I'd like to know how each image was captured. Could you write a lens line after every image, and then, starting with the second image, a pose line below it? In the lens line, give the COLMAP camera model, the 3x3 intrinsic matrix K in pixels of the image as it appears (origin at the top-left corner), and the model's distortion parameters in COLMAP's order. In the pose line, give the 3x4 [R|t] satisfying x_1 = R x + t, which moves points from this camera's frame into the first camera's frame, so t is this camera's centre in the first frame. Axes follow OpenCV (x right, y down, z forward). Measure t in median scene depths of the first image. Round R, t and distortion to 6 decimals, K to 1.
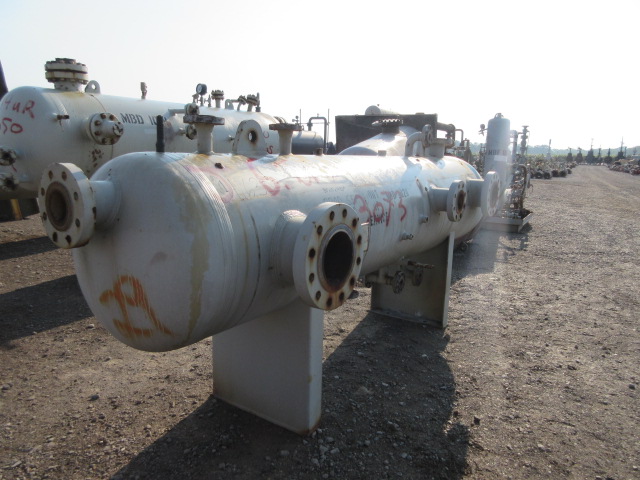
lens RADIAL K [[476.0, 0, 320.0], [0, 476.0, 240.0], [0, 0, 1]] dist [-0.000474, 0.004214]
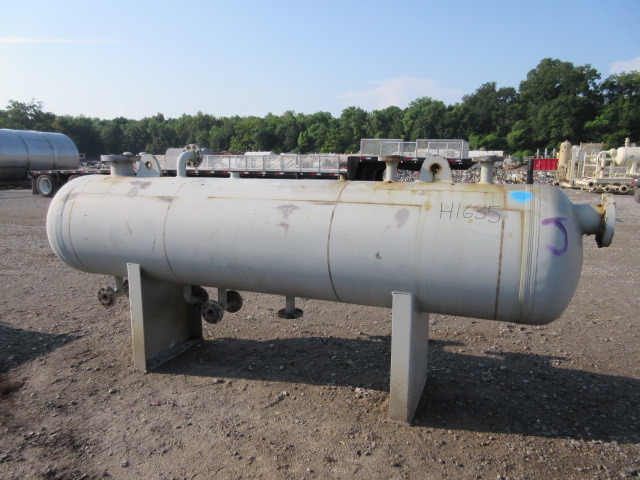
lens RADIAL K [[475.5, 0, 320.0], [0, 475.5, 240.0], [0, 0, 1]] dist [-0.002552, -0.003443]
pose [[-0.233025, -0.186718, 0.954377, -0.991716], [0.167912, 0.958929, 0.228606, -0.285885], [-0.957865, 0.213522, -0.192102, 1.203879]]
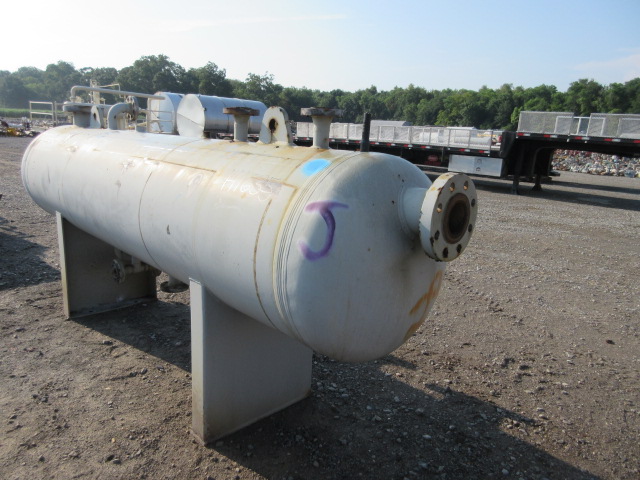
lens RADIAL K [[476.0, 0, 320.0], [0, 476.0, 240.0], [0, 0, 1]] dist [-0.000474, 0.004214]
pose [[0.191018, -0.238513, 0.952168, -0.816748], [0.136010, 0.967104, 0.214969, -0.145661], [-0.972118, 0.088441, 0.217174, 0.566577]]
